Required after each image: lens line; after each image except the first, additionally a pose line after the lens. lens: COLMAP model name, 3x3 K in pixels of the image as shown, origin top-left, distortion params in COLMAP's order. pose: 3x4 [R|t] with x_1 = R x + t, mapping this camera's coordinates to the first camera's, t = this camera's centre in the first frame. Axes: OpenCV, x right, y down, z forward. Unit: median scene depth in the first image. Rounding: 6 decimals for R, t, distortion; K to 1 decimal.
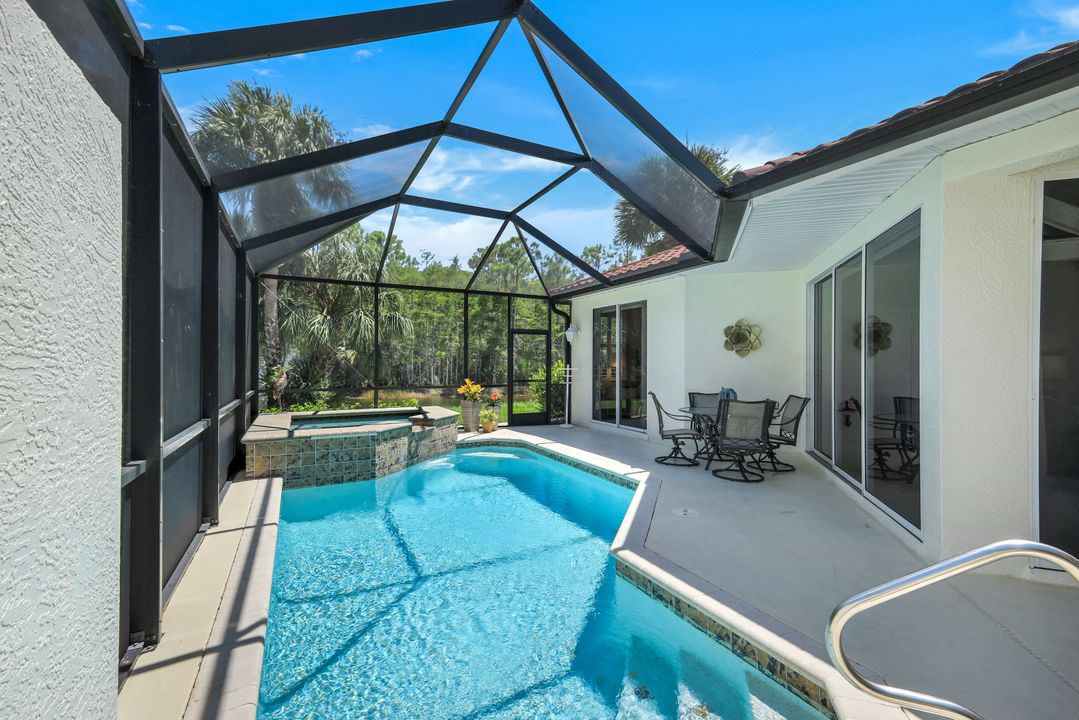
lens RADIAL K [[477.7, 0, 548.4], [0, 477.7, 358.9], [0, 0, 1]] dist [0.000936, 0.000445]
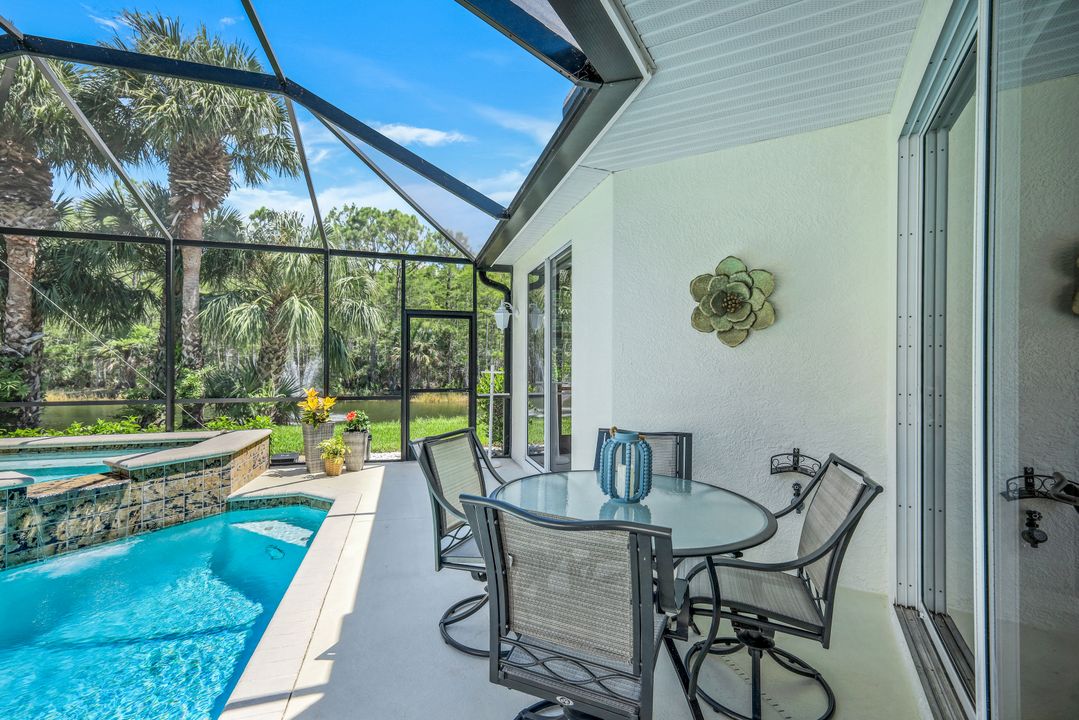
lens RADIAL K [[477.7, 0, 553.4], [0, 477.7, 363.5], [0, 0, 1]] dist [0.000936, 0.000445]
pose [[0.979120, -0.000356, -0.203285, 0.335209], [0.001696, 0.999978, 0.006415, 0.007958], [0.203278, -0.006625, 0.979099, 0.554863]]
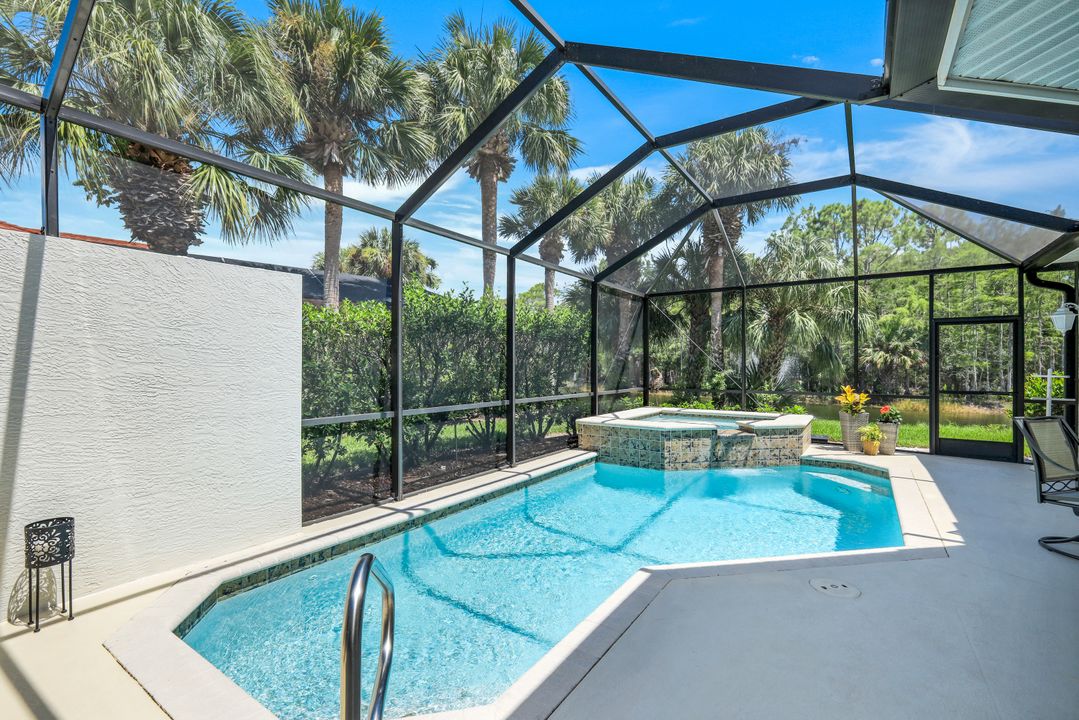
lens RADIAL K [[477.7, 0, 532.8], [0, 477.7, 365.3], [0, 0, 1]] dist [0.000936, 0.000445]
pose [[0.449117, -0.001269, -0.893472, 0.397218], [0.006302, 0.999979, 0.001748, 0.002380], [0.893451, -0.006416, 0.449115, 0.184889]]
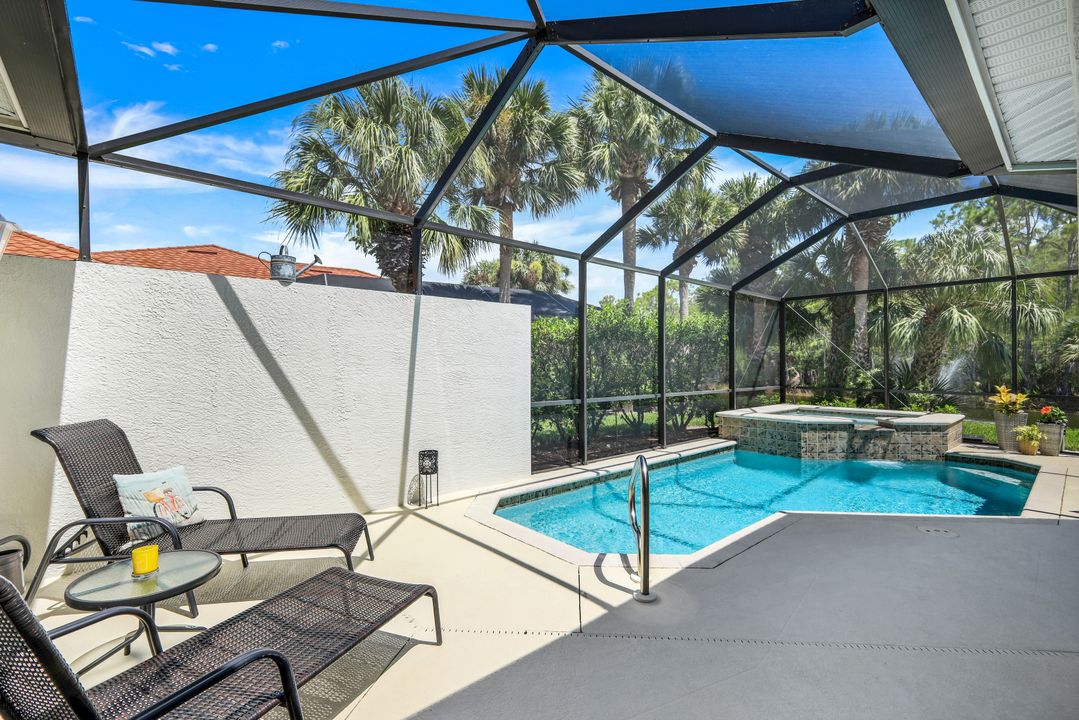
lens RADIAL K [[477.7, 0, 531.4], [0, 477.7, 357.9], [0, 0, 1]] dist [0.000936, 0.000445]
pose [[0.213123, -0.013157, -0.976937, 0.576135], [0.006295, 0.999907, -0.012093, -0.001785], [0.977005, -0.003572, 0.213186, 0.034269]]
